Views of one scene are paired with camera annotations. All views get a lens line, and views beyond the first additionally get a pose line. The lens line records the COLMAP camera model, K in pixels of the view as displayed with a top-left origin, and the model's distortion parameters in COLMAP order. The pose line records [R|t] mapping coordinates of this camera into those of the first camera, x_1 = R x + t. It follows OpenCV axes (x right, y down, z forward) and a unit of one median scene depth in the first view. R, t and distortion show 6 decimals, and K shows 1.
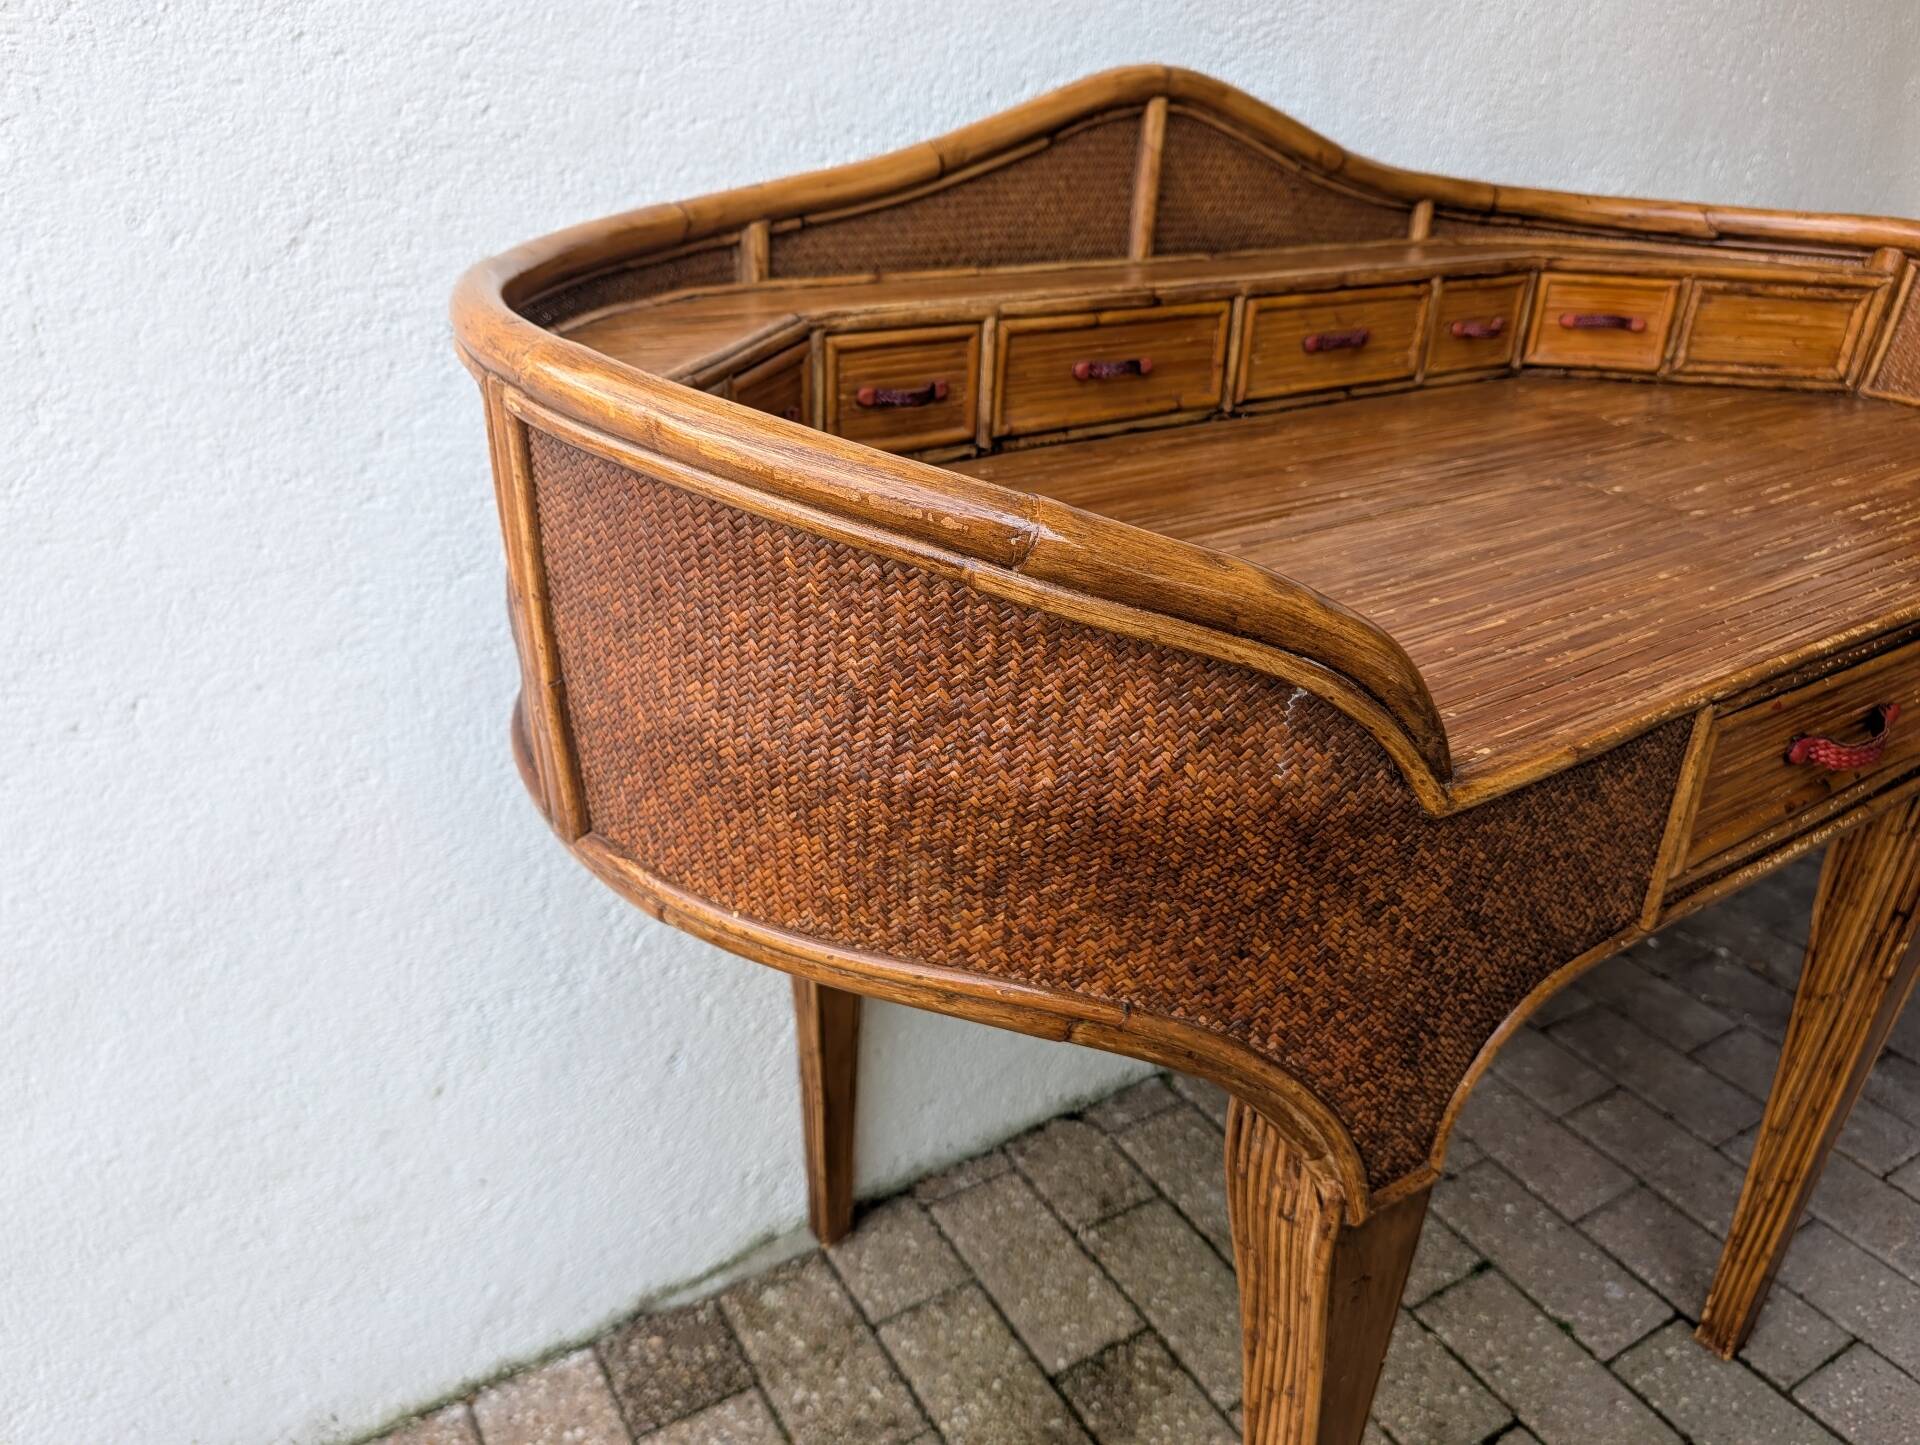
lens RADIAL K [[1422.6, 0, 949.3], [0, 1422.6, 714.9], [0, 0, 1]] dist [0.002172, -0.008106]
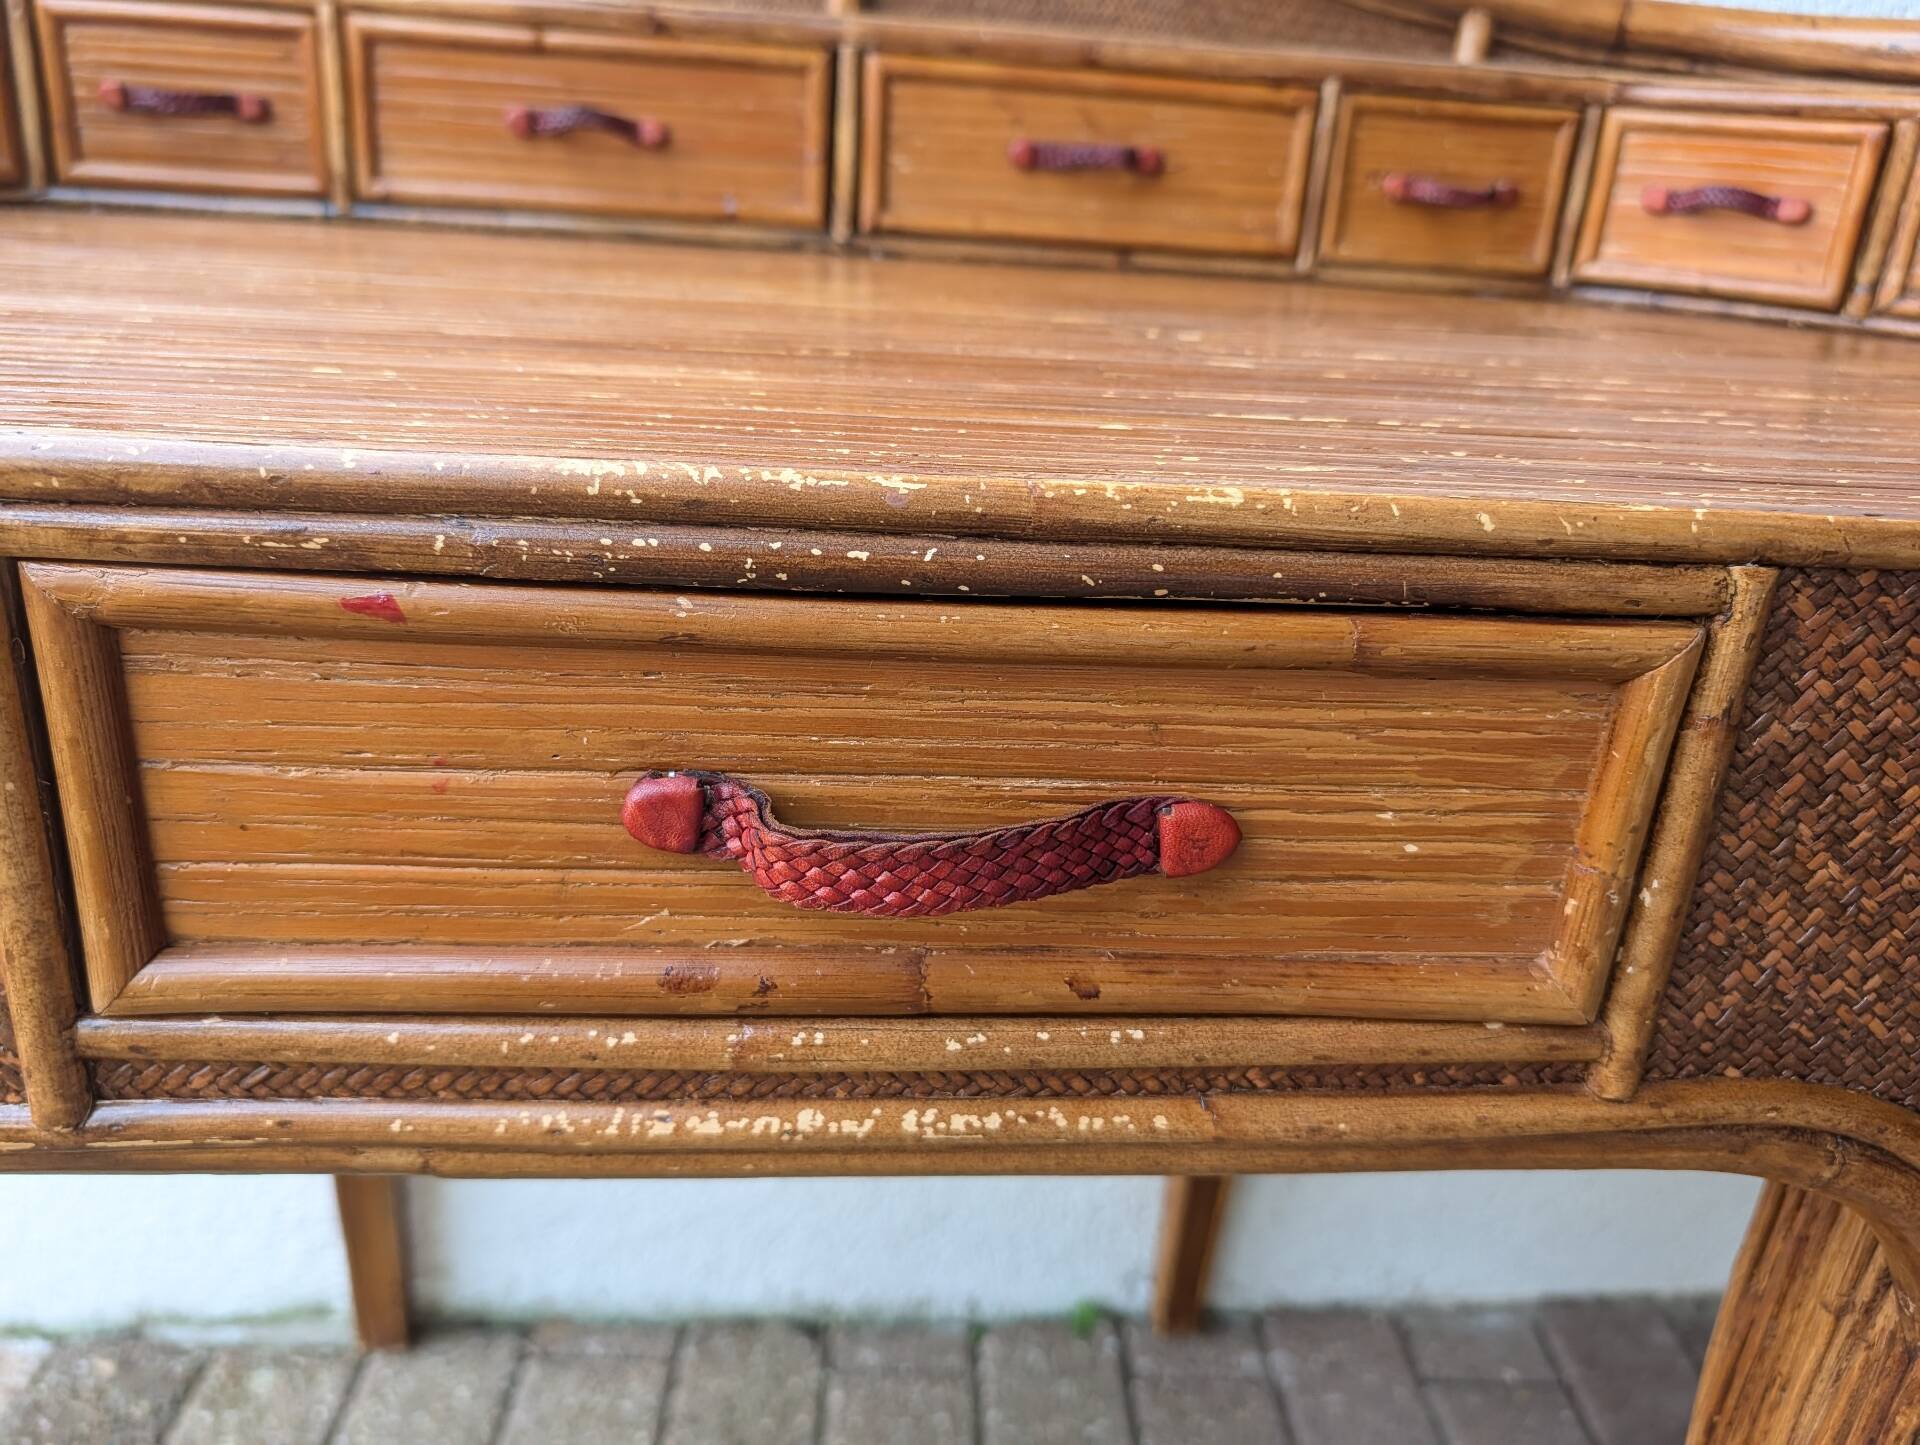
lens RADIAL K [[1422.6, 0, 957.4], [0, 1422.6, 719.5], [0, 0, 1]] dist [0.002172, -0.008106]
pose [[0.872570, 0.201957, -0.444786, 0.513120], [-0.242576, 0.969476, -0.035684, -0.000783], [0.424002, 0.139031, 0.894926, 0.453648]]
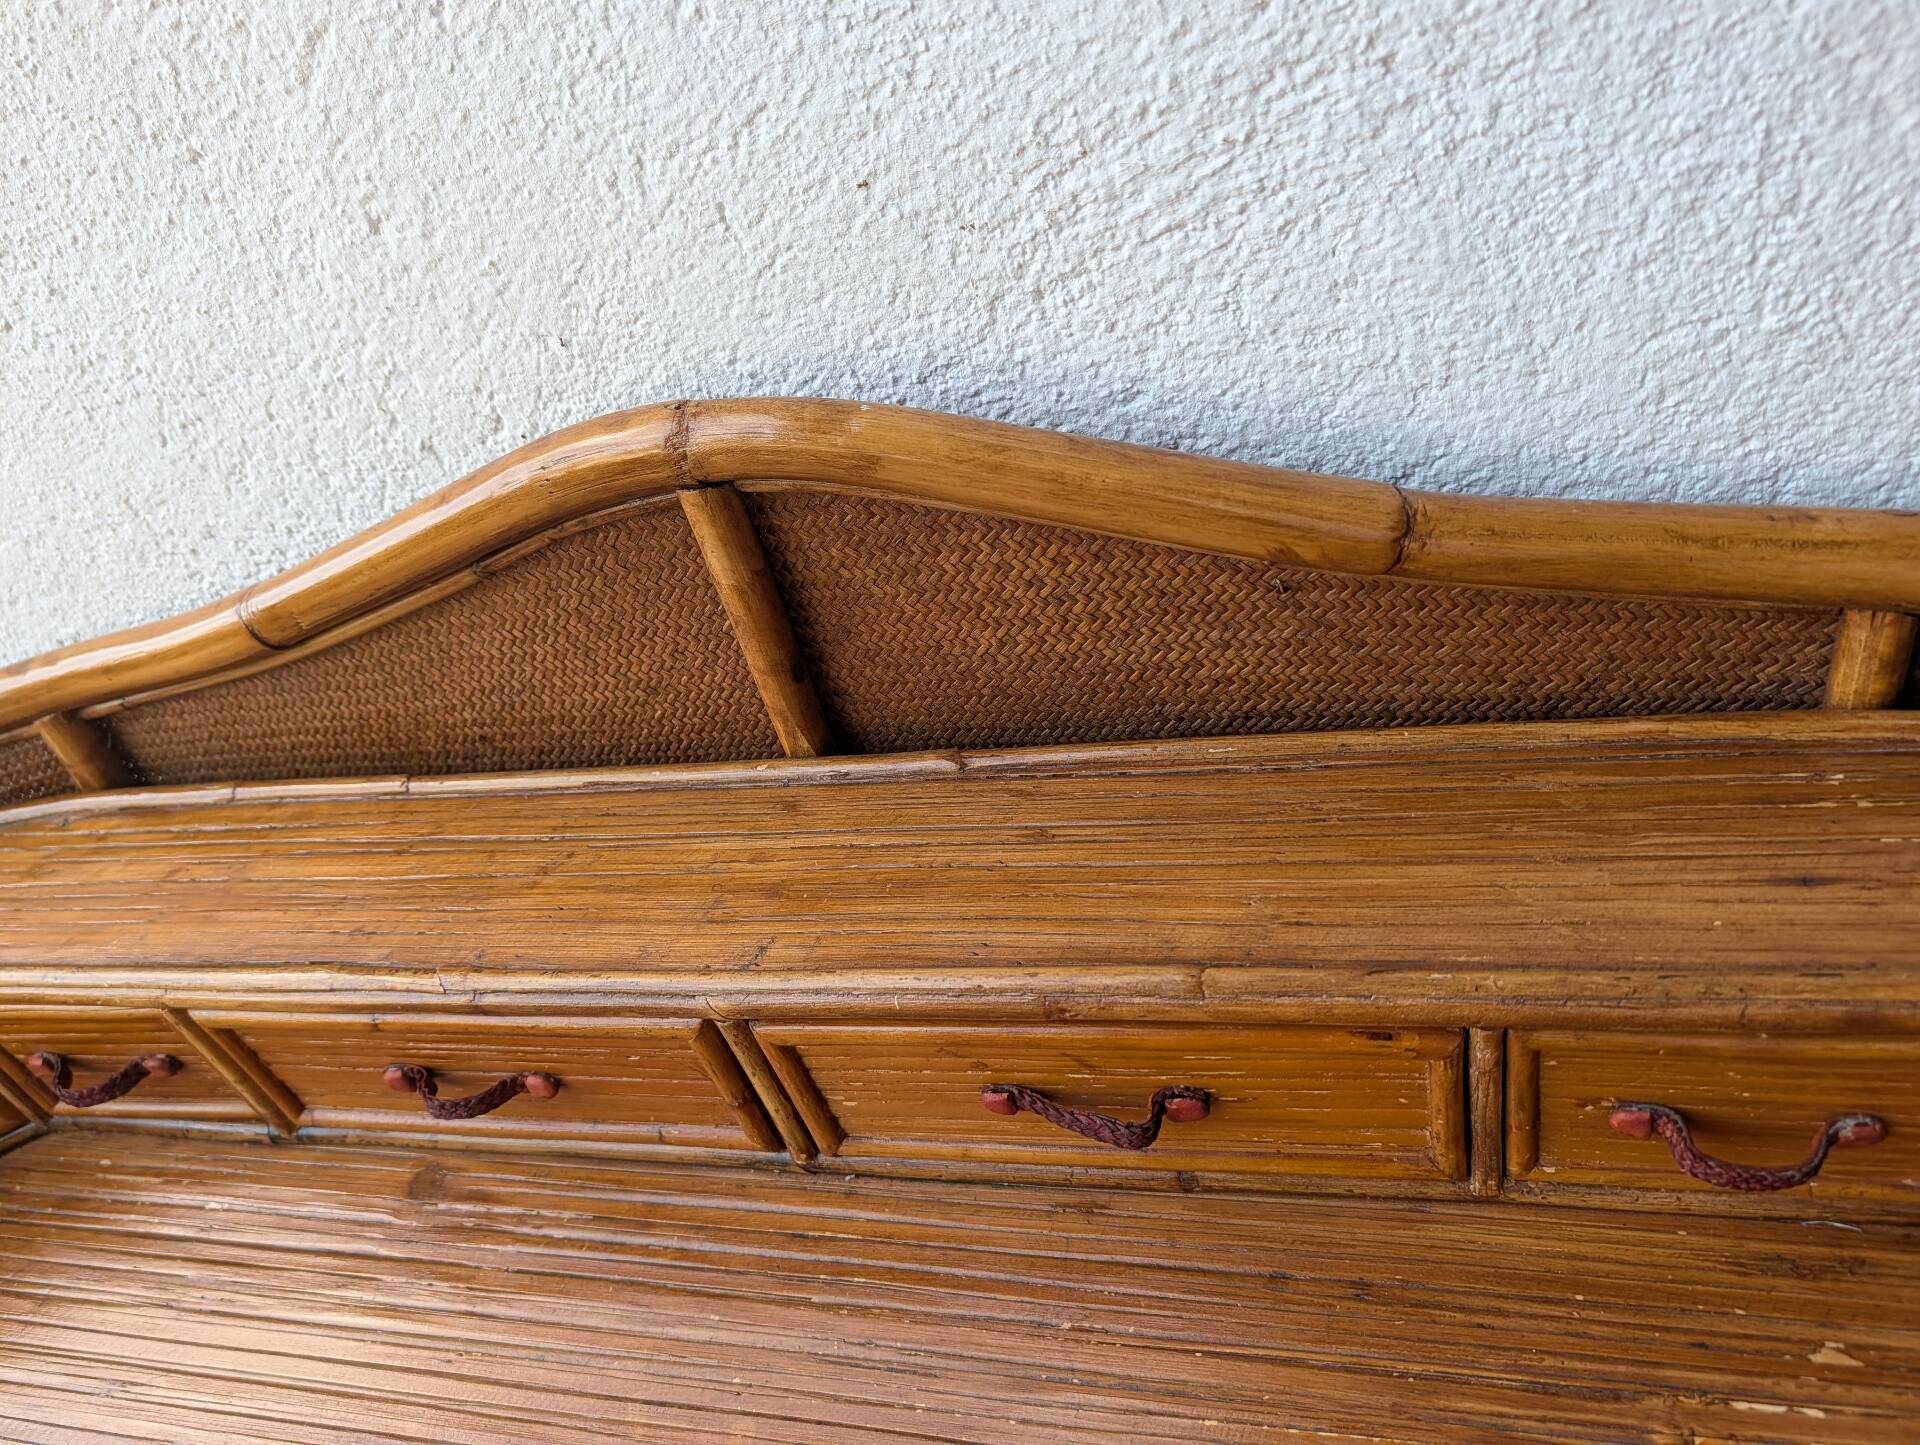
lens RADIAL K [[1422.6, 0, 930.8], [0, 1422.6, 720.5], [0, 0, 1]] dist [0.002172, -0.008106]
pose [[0.659987, 0.317550, -0.680867, 0.455783], [-0.057709, 0.925030, 0.375486, -0.483099], [0.749057, -0.208523, 0.628833, 0.706068]]
